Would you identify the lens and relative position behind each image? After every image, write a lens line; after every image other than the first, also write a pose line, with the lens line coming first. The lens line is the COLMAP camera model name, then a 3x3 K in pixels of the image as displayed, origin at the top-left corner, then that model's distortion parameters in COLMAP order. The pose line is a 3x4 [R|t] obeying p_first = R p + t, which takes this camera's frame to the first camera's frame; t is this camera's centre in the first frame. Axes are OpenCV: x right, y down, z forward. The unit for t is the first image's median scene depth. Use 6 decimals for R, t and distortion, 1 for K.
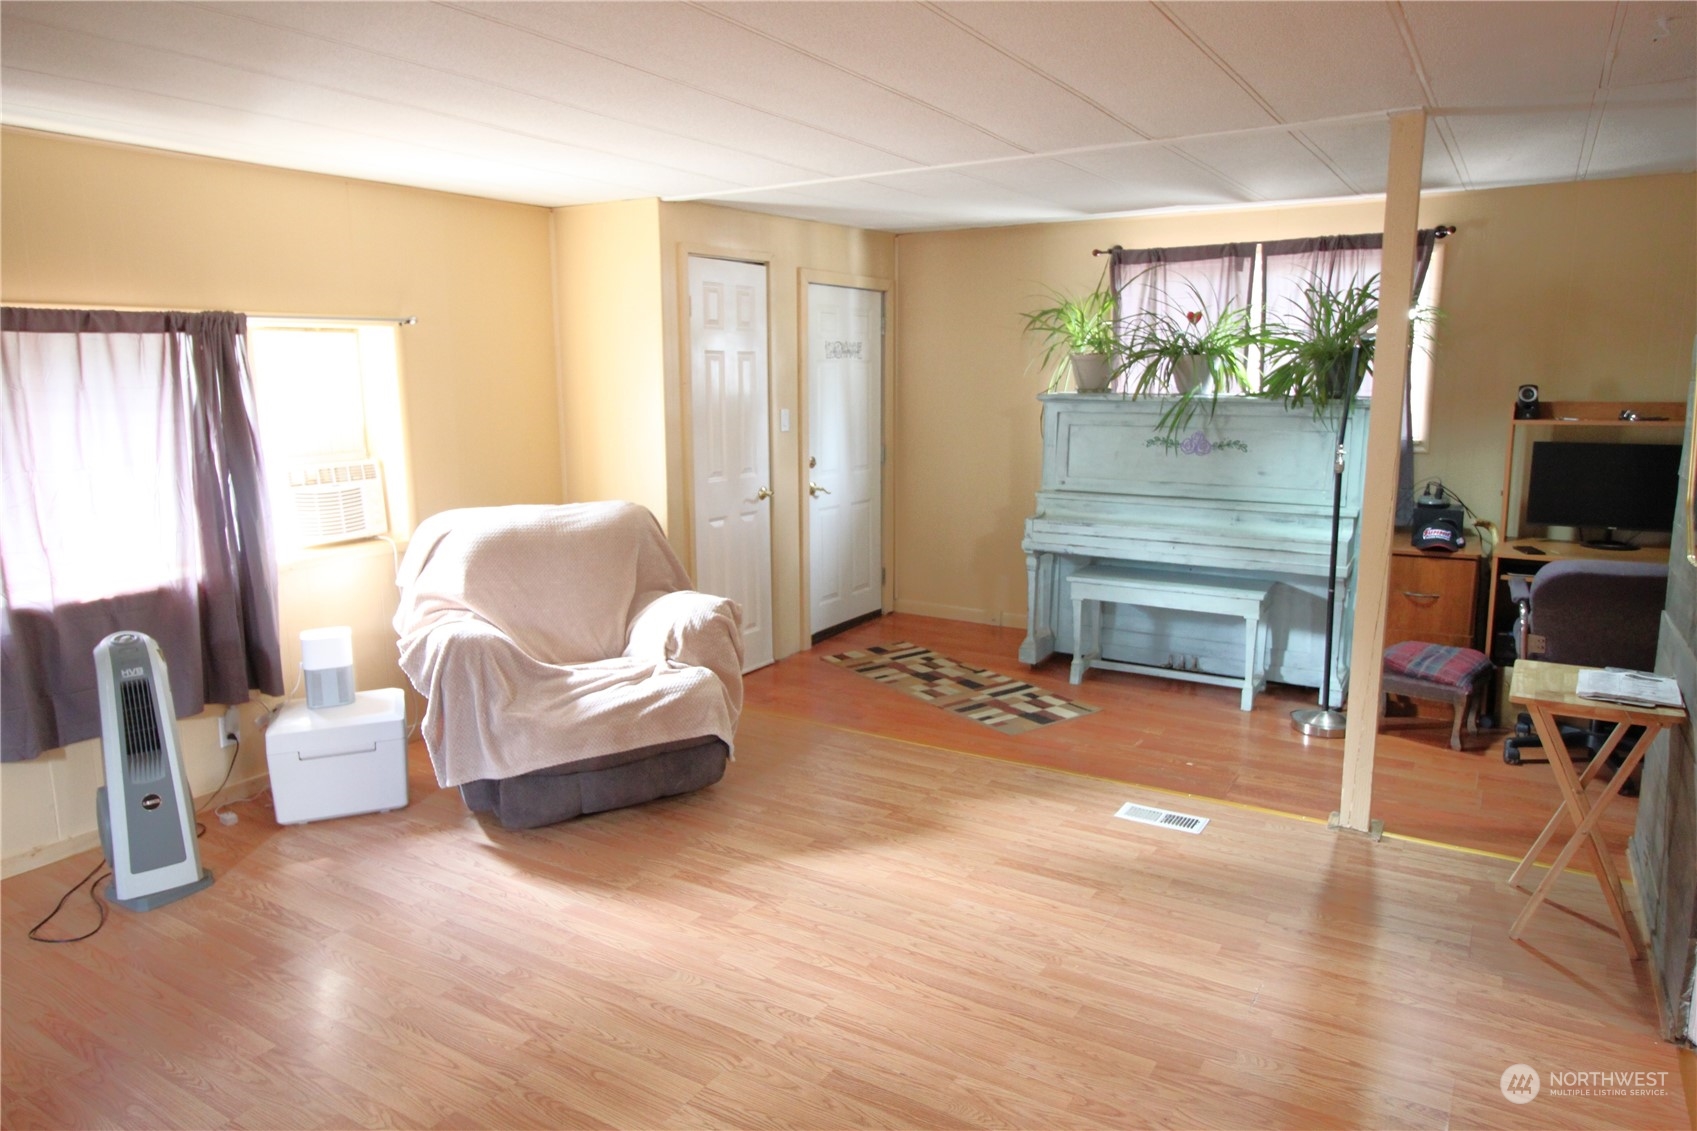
lens RADIAL K [[1089.4, 0, 842.1], [0, 1089.4, 552.0], [0, 0, 1]] dist [0.008103, -0.006498]
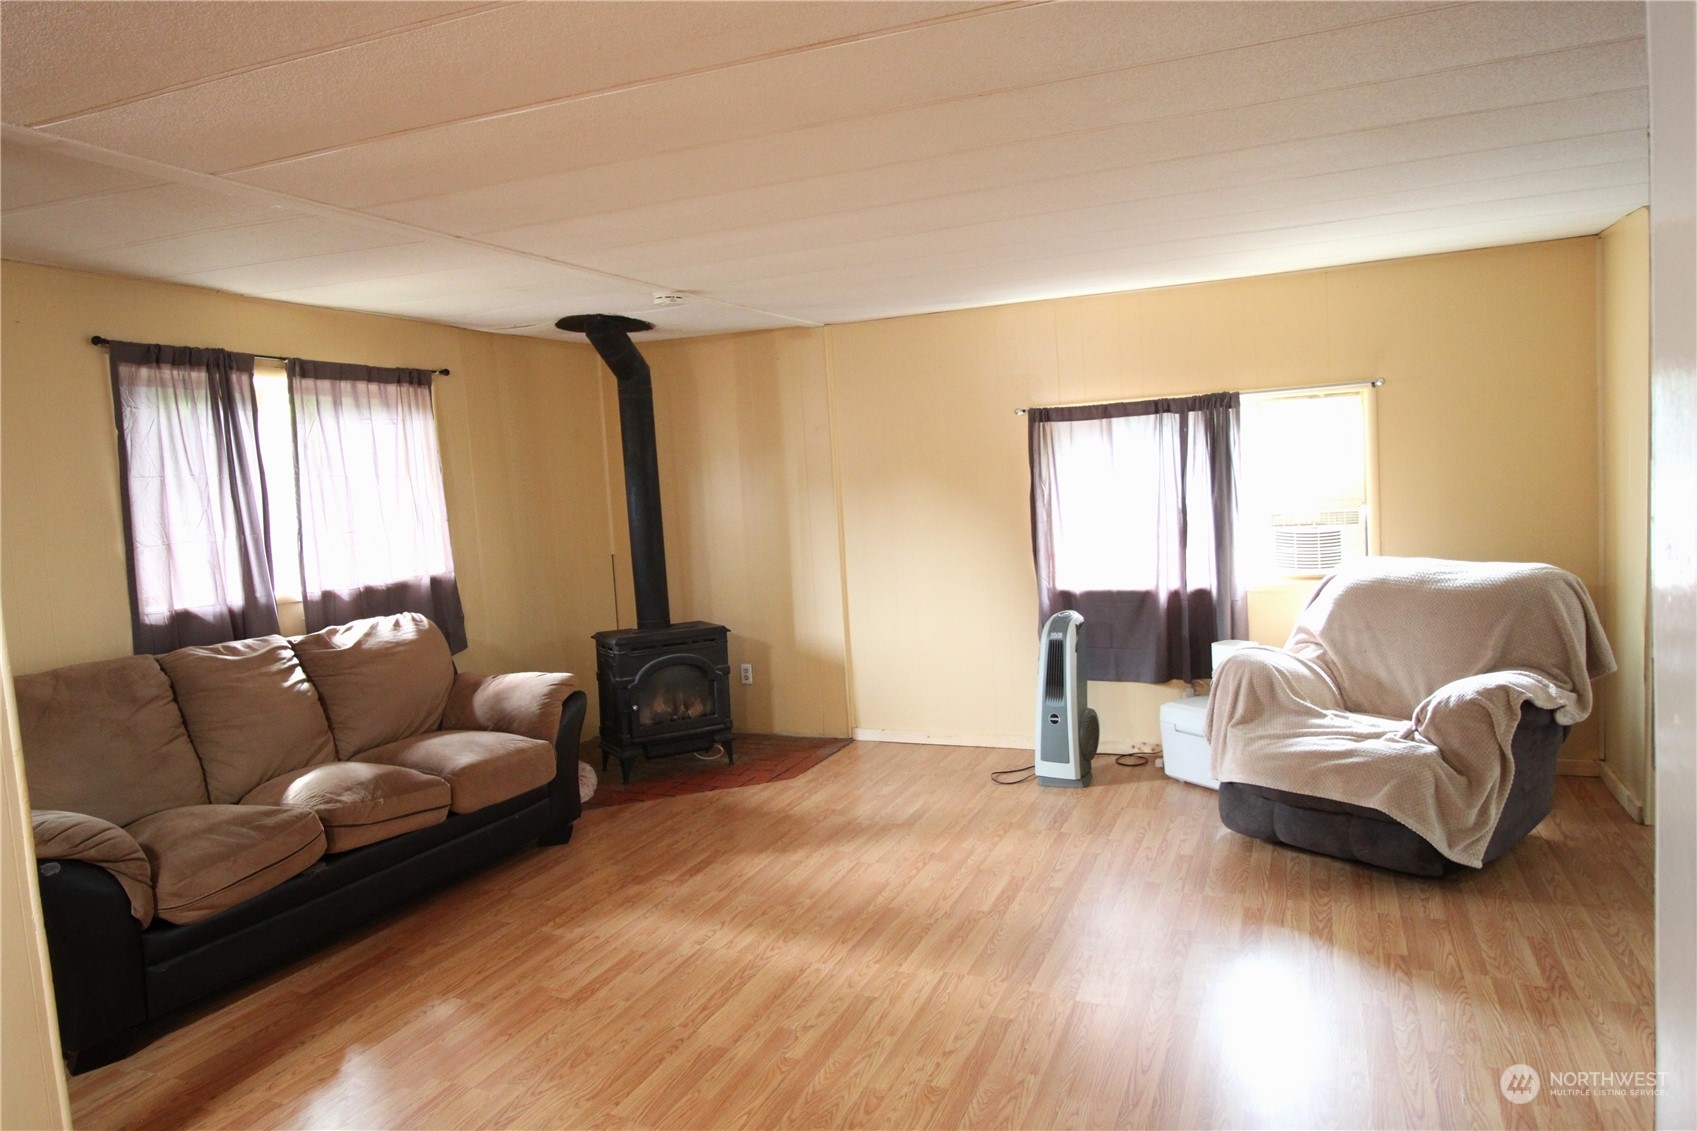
lens RADIAL K [[1089.4, 0, 836.5], [0, 1089.4, 554.6], [0, 0, 1]] dist [0.008103, -0.006498]
pose [[0.150747, 0.080115, -0.985321, 0.718110], [-0.105990, 0.992275, 0.064465, -0.062401], [0.982874, 0.094717, 0.158074, 0.363074]]
